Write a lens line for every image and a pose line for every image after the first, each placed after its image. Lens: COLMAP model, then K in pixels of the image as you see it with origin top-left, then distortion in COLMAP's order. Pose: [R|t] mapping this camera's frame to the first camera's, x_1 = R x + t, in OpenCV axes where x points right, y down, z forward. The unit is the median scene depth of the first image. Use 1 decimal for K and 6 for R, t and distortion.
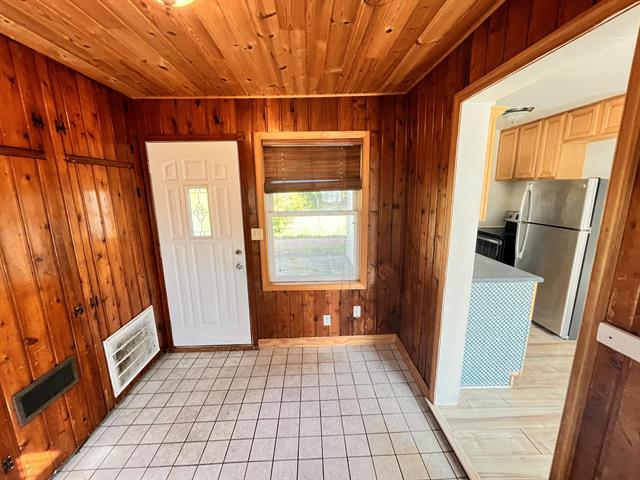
lens RADIAL K [[259.2, 0, 317.8], [0, 259.2, 240.6], [0, 0, 1]] dist [-0.002400, -0.000241]
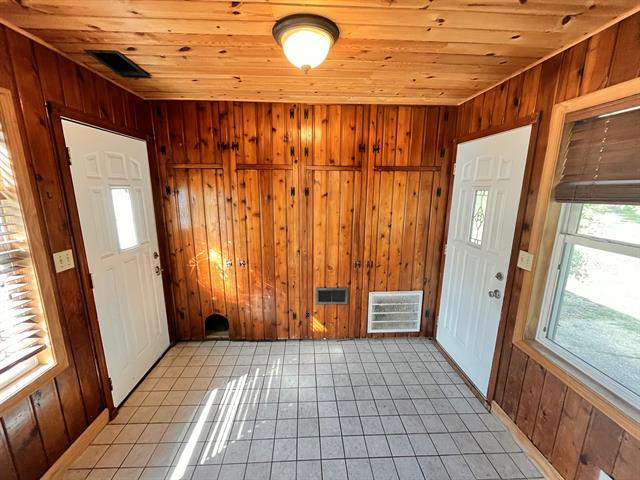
lens RADIAL K [[259.2, 0, 317.8], [0, 259.2, 240.6], [0, 0, 1]] dist [-0.002400, -0.000241]
pose [[0.017328, 0.221048, -0.975109, 0.482046], [-0.203223, 0.955677, 0.213032, -0.129731], [0.978979, 0.194473, 0.061483, 0.504065]]
